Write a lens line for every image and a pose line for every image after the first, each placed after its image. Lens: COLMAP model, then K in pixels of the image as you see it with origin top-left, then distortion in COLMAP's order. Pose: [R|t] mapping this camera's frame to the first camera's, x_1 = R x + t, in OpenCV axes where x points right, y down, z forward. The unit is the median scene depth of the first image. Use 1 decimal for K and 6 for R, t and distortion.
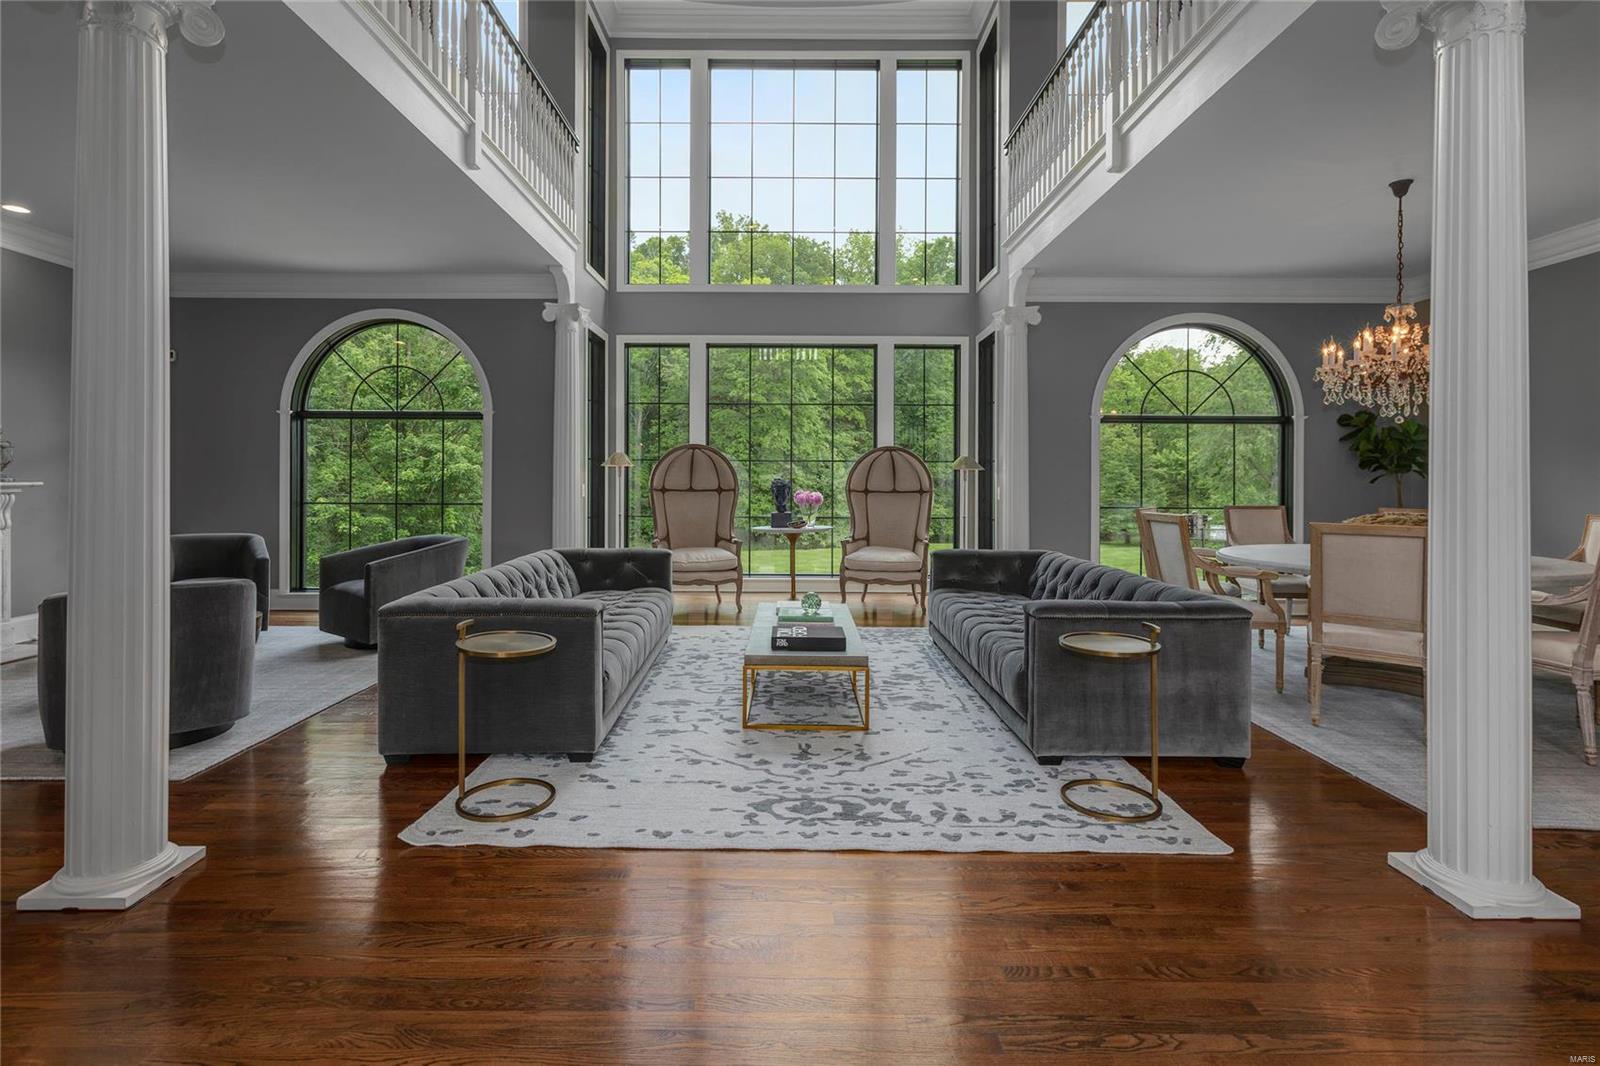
lens RADIAL K [[732.9, 0, 802.5], [0, 732.9, 474.5], [0, 0, 1]] dist [0.005621, 0.000525]
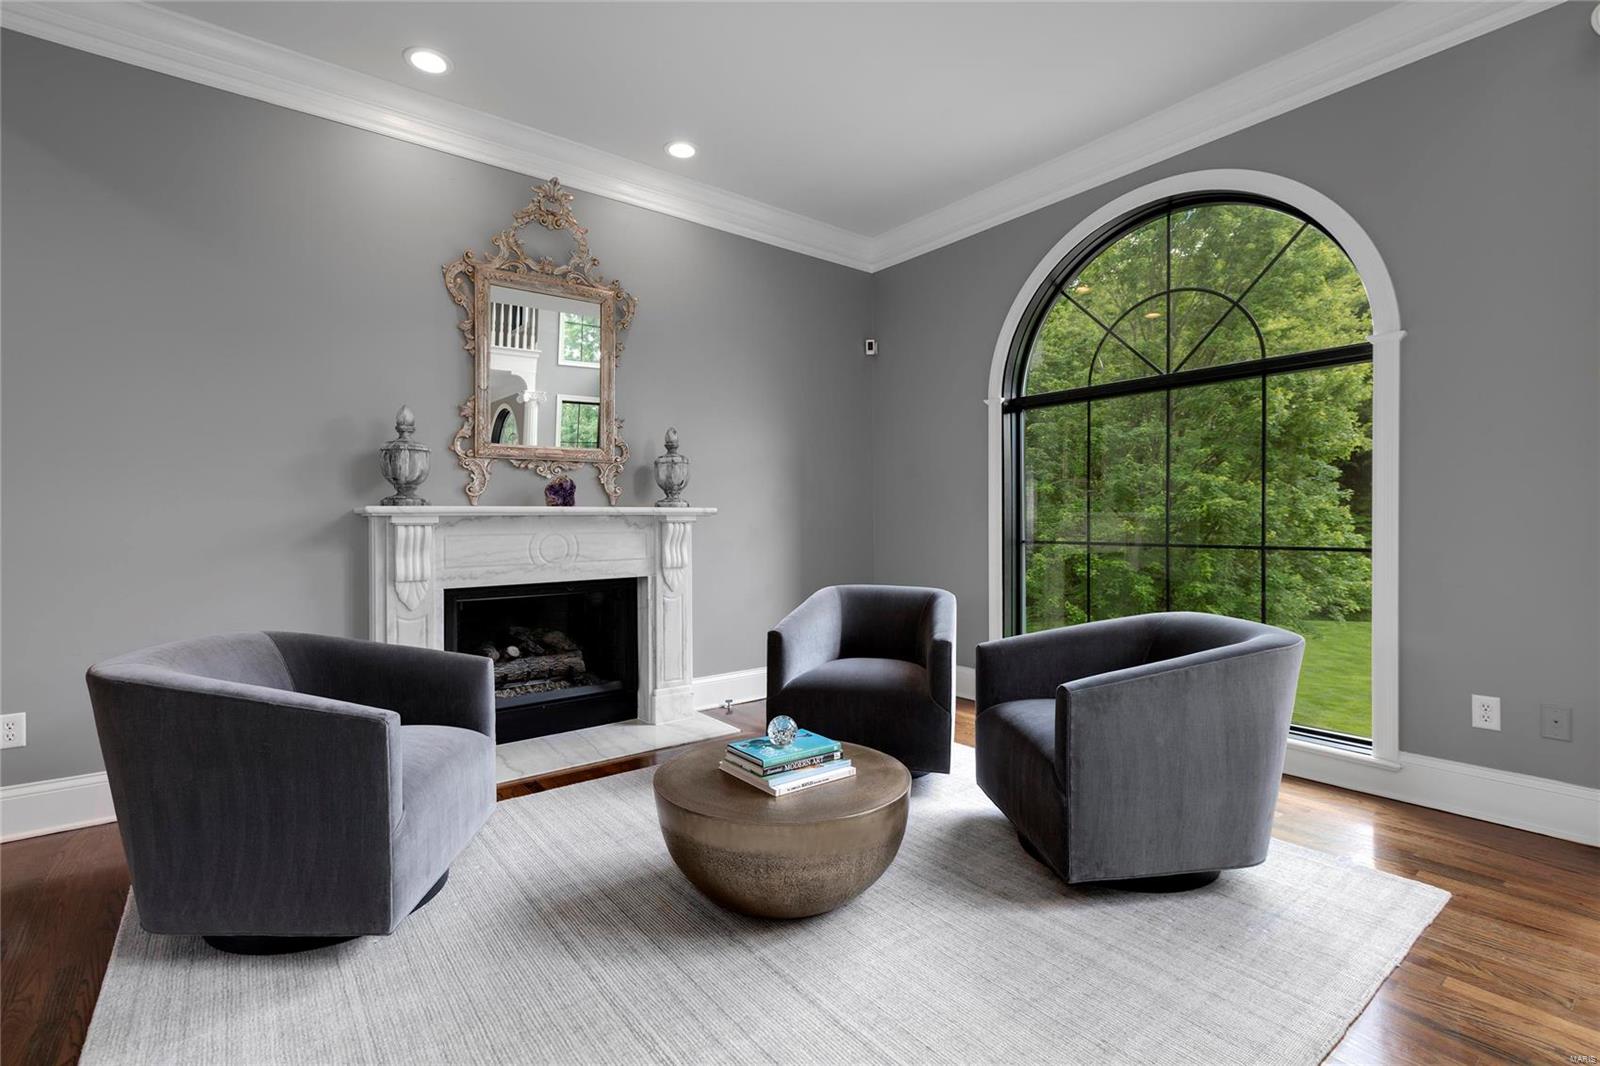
lens RADIAL K [[732.9, 0, 802.1], [0, 732.9, 530.3], [0, 0, 1]] dist [0.005621, 0.000525]
pose [[0.601426, 0.018835, -0.798707, -0.262813], [-0.004920, 0.999790, 0.019872, 0.014463], [0.798913, -0.008022, 0.601392, 0.431536]]
